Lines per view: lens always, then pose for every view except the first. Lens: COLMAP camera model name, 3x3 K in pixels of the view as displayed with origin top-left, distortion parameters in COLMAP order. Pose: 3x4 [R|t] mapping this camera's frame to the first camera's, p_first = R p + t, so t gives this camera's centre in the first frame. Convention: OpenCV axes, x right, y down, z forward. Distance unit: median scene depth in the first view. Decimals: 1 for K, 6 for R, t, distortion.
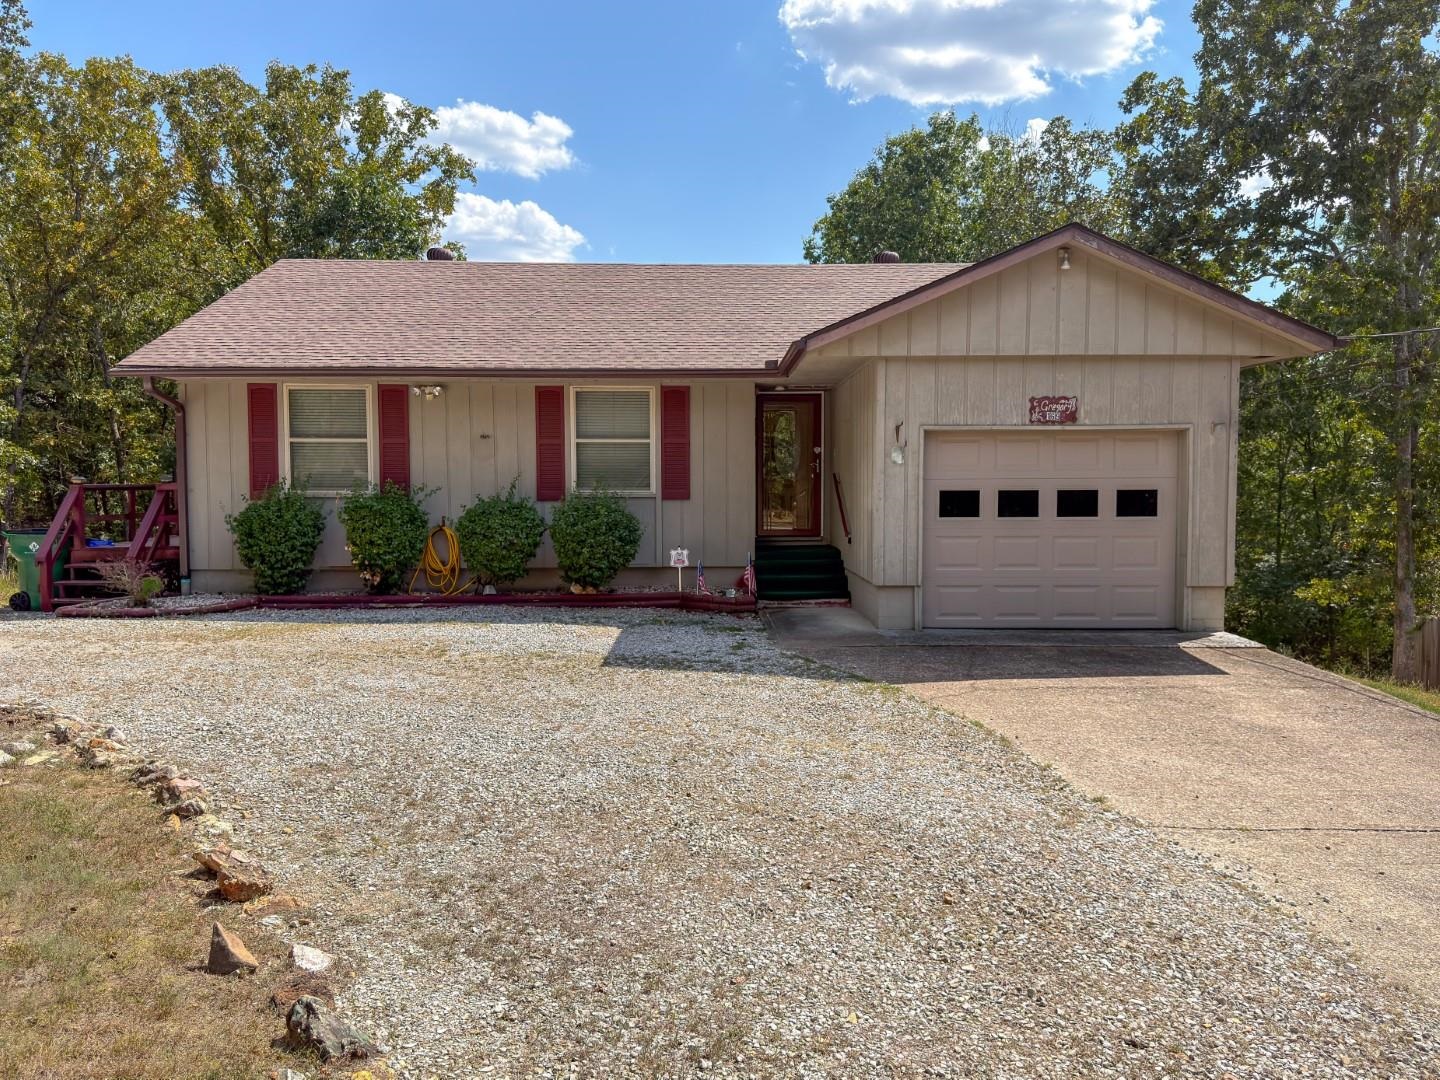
lens RADIAL K [[1077.7, 0, 724.3], [0, 1077.7, 540.3], [0, 0, 1]] dist [0.034640, -0.001561]
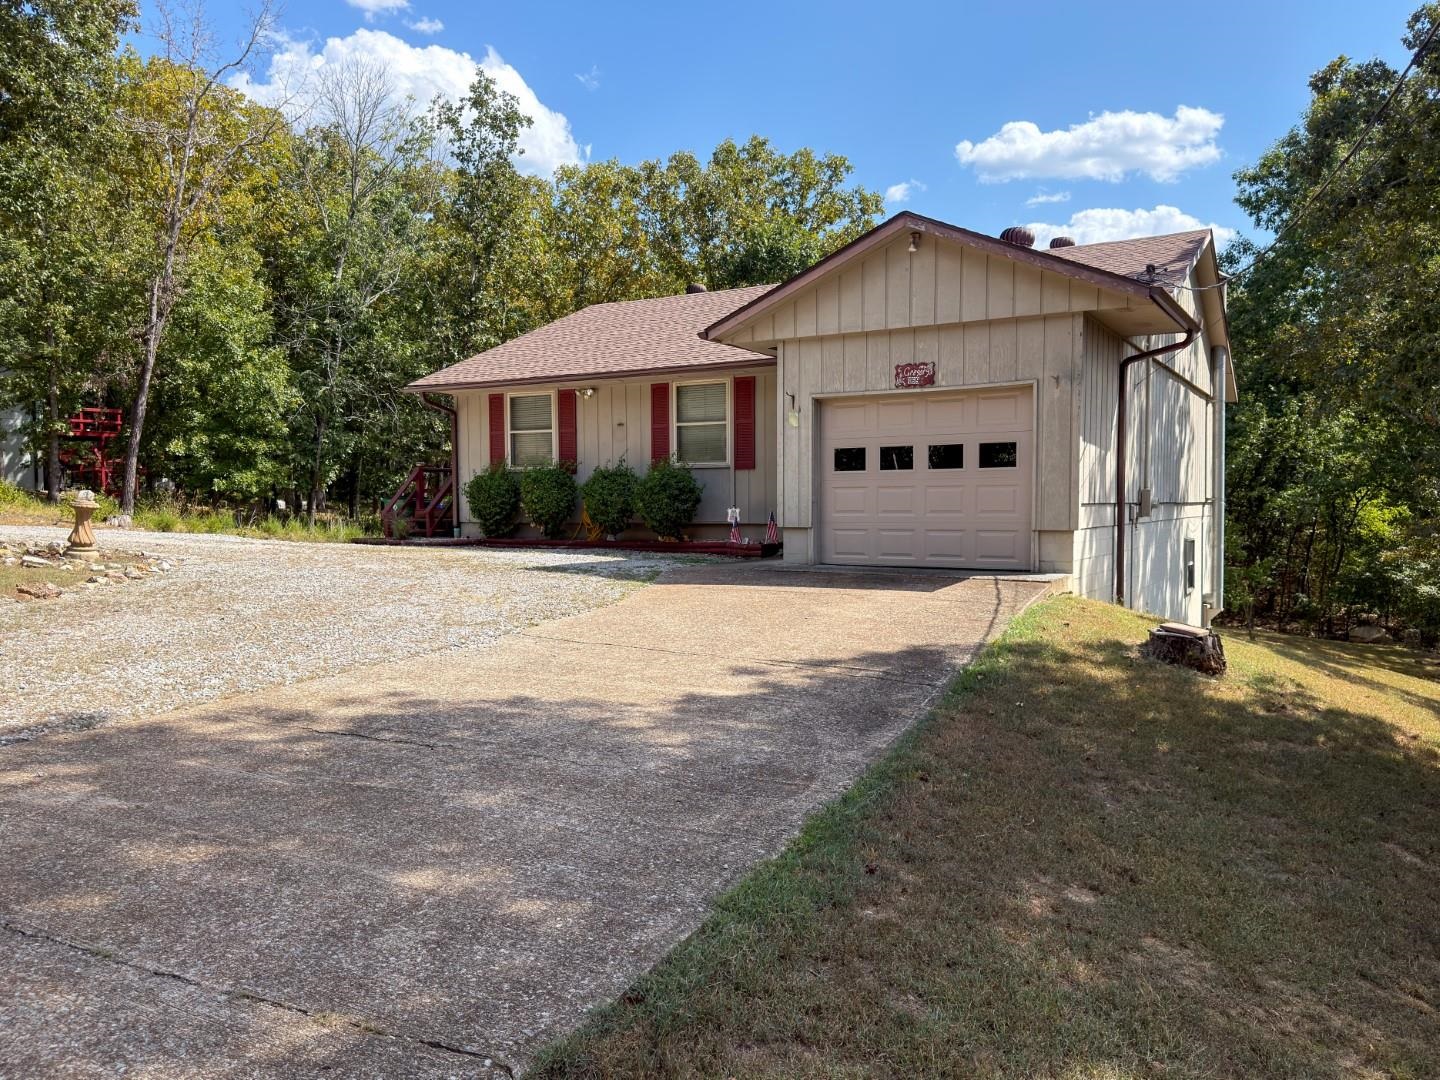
lens RADIAL K [[1077.7, 0, 716.8], [0, 1077.7, 542.1], [0, 0, 1]] dist [0.034640, -0.001561]
pose [[0.847898, 0.019003, -0.529818, 0.721570], [-0.029226, 0.999513, -0.010922, 0.073930], [0.529353, 0.024746, 0.848041, -0.076532]]
